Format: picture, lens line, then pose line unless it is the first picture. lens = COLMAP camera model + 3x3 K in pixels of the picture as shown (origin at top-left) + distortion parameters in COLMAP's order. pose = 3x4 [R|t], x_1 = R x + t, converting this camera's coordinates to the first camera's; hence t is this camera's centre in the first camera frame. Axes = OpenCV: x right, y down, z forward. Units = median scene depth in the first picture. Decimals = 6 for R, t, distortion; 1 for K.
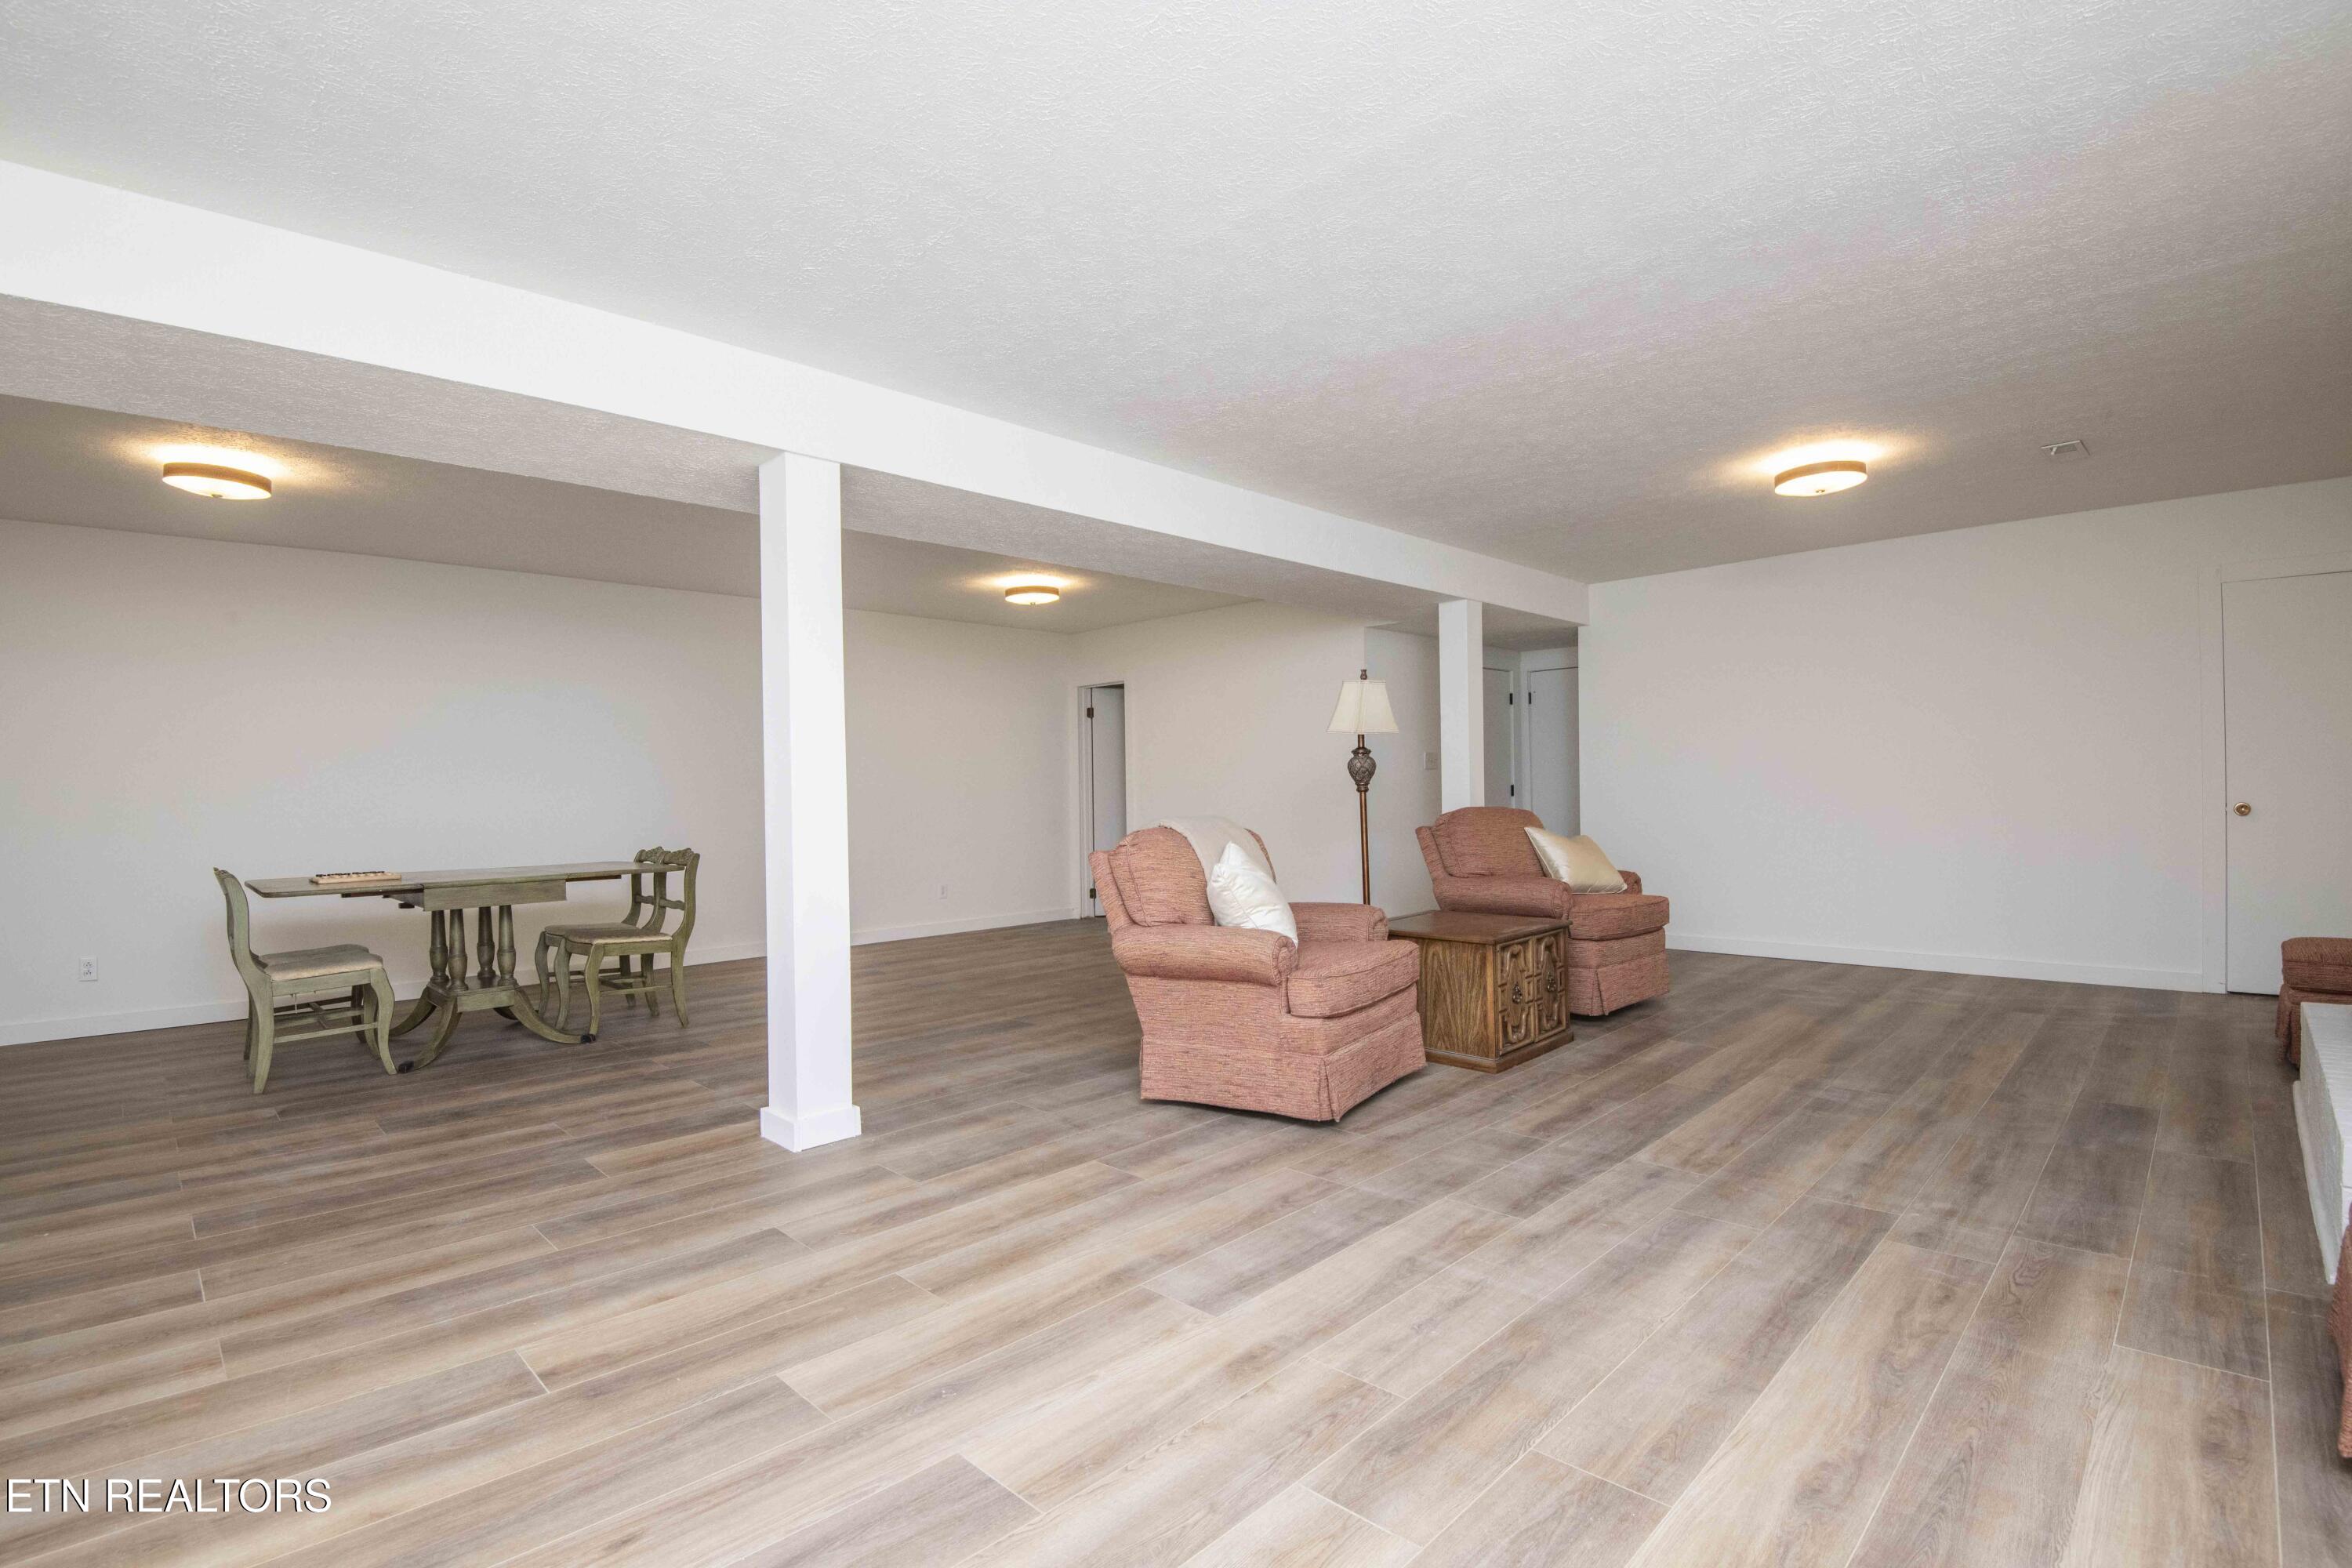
lens RADIAL K [[1088.2, 0, 1184.2], [0, 1088.2, 784.1], [0, 0, 1]] dist [-0.021908, -0.013364]
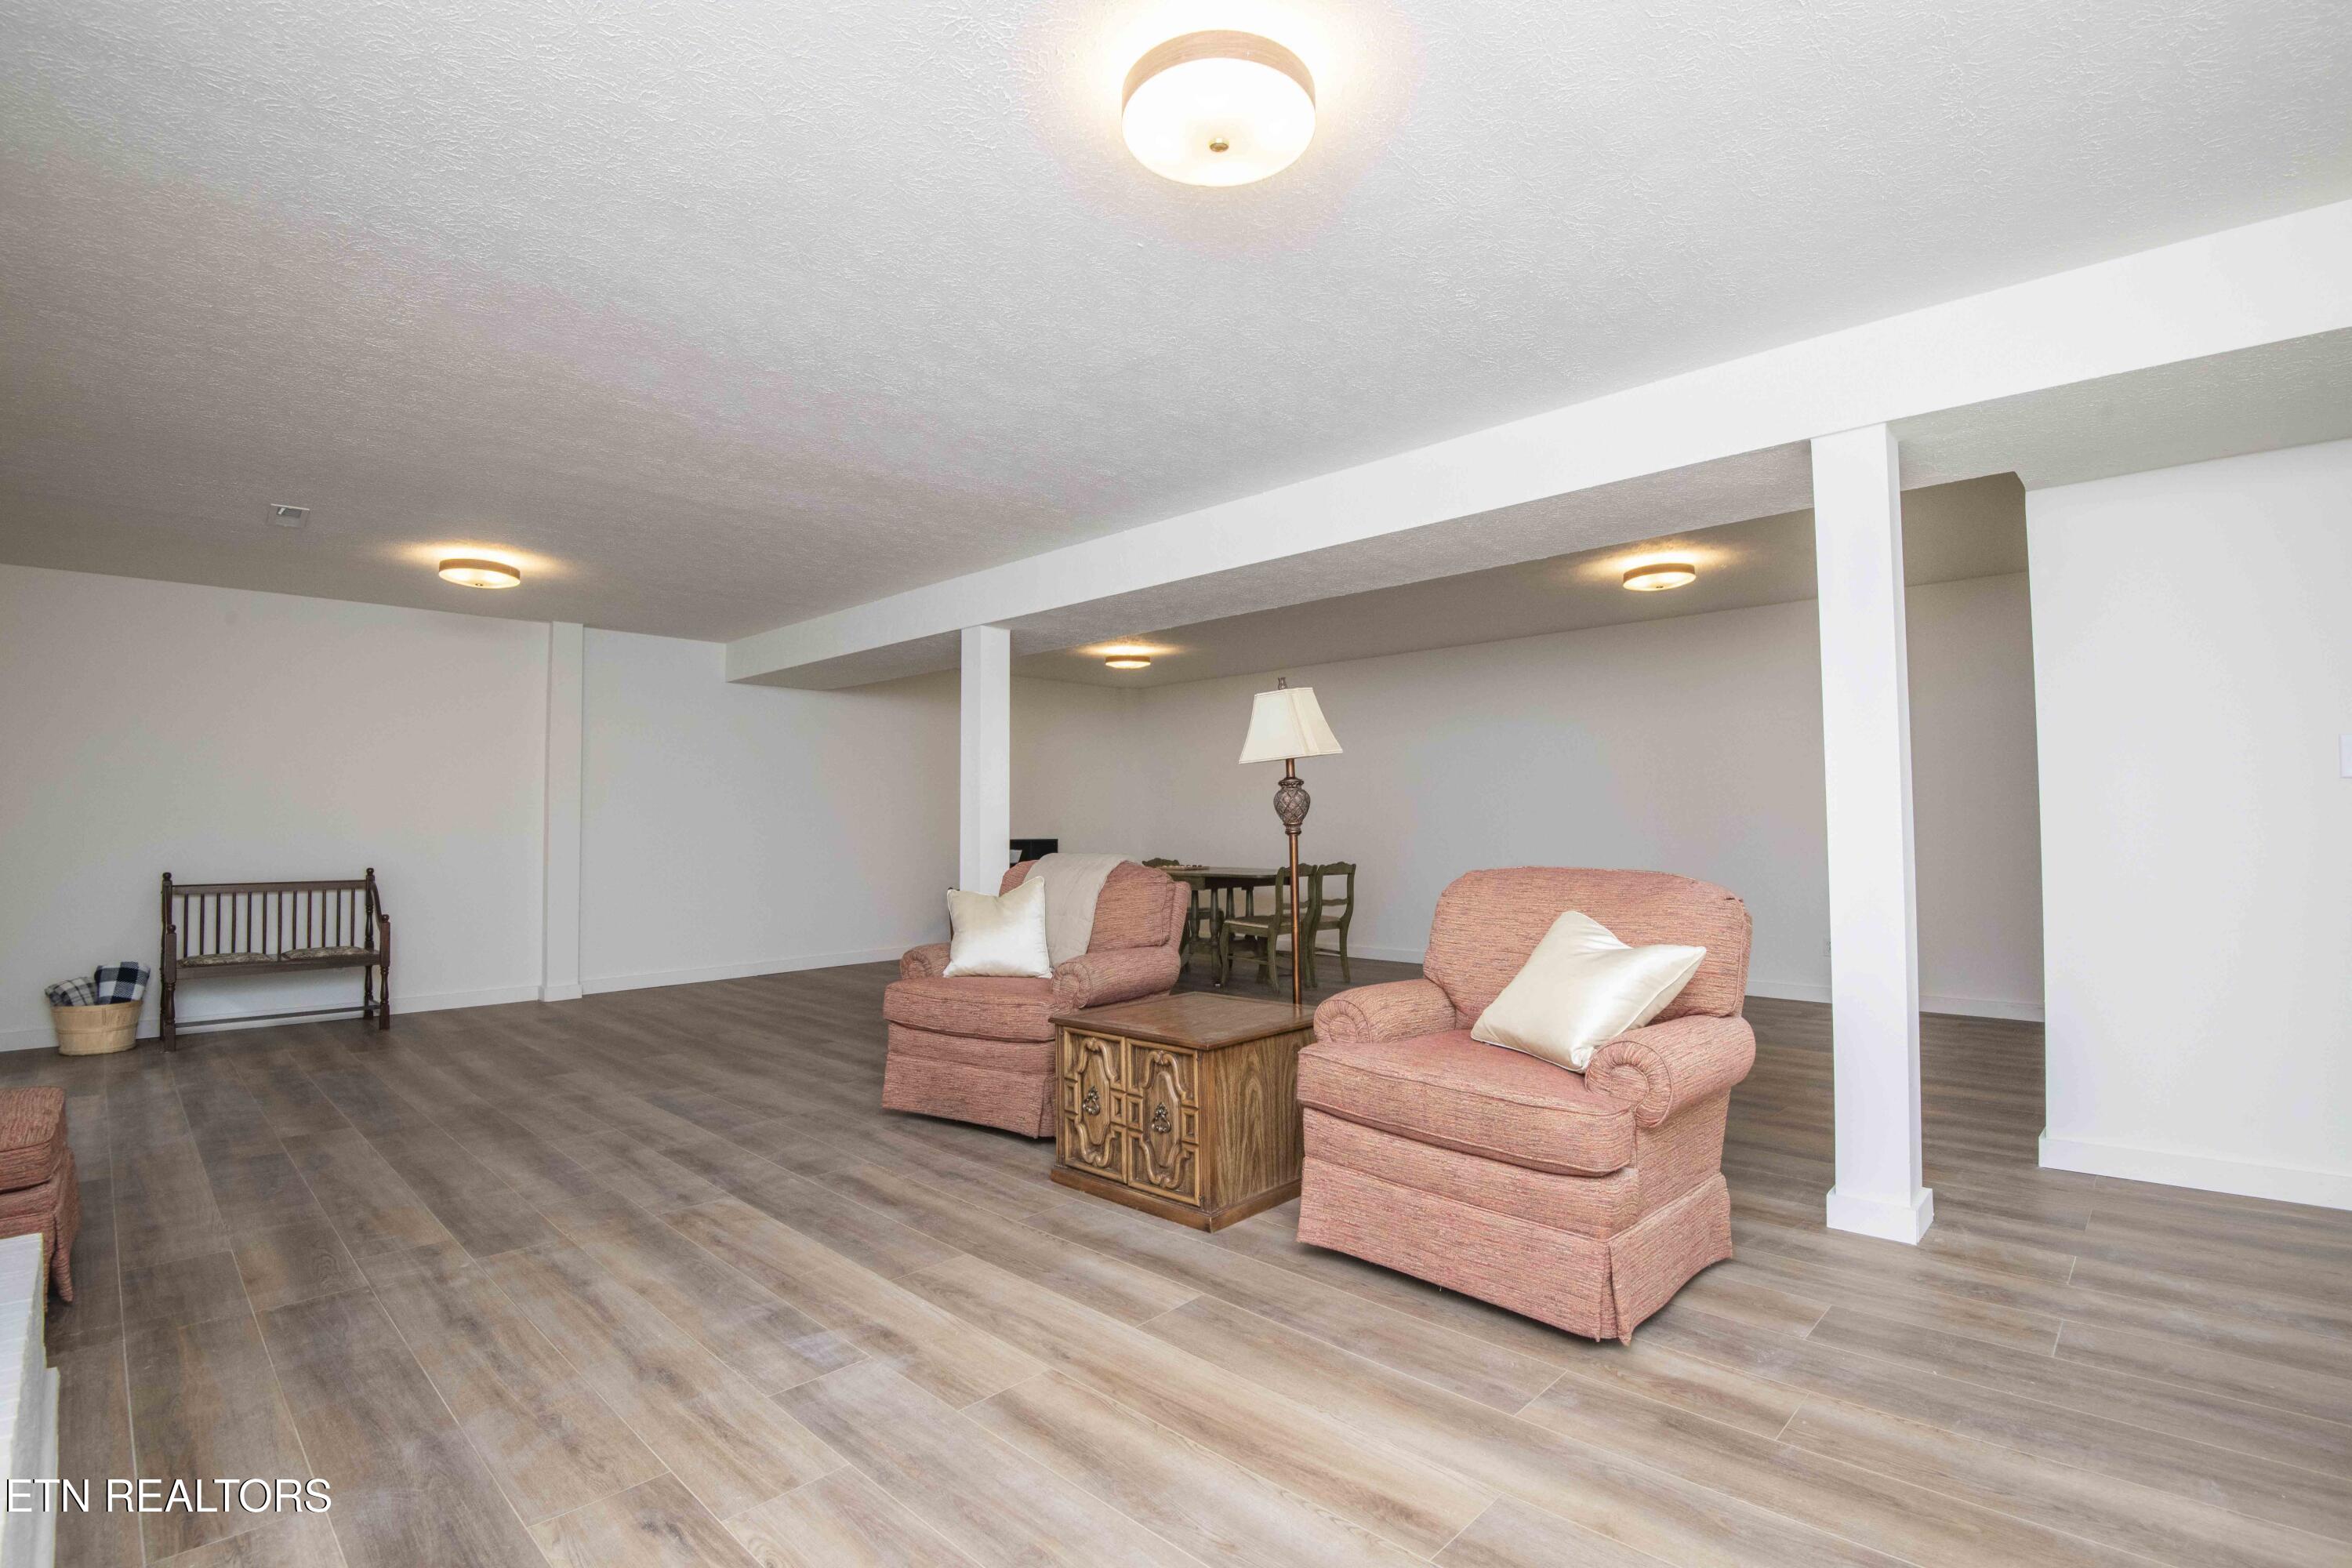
lens RADIAL K [[1061.8, 0, 1176.0], [0, 1061.8, 784.0], [0, 0, 1]] dist [-0.028488, -0.011862]
pose [[0.019739, -0.028279, -0.999405, 1.127362], [0.013738, 0.999513, -0.028011, -0.010953], [0.999711, -0.013177, 0.020118, 1.106270]]
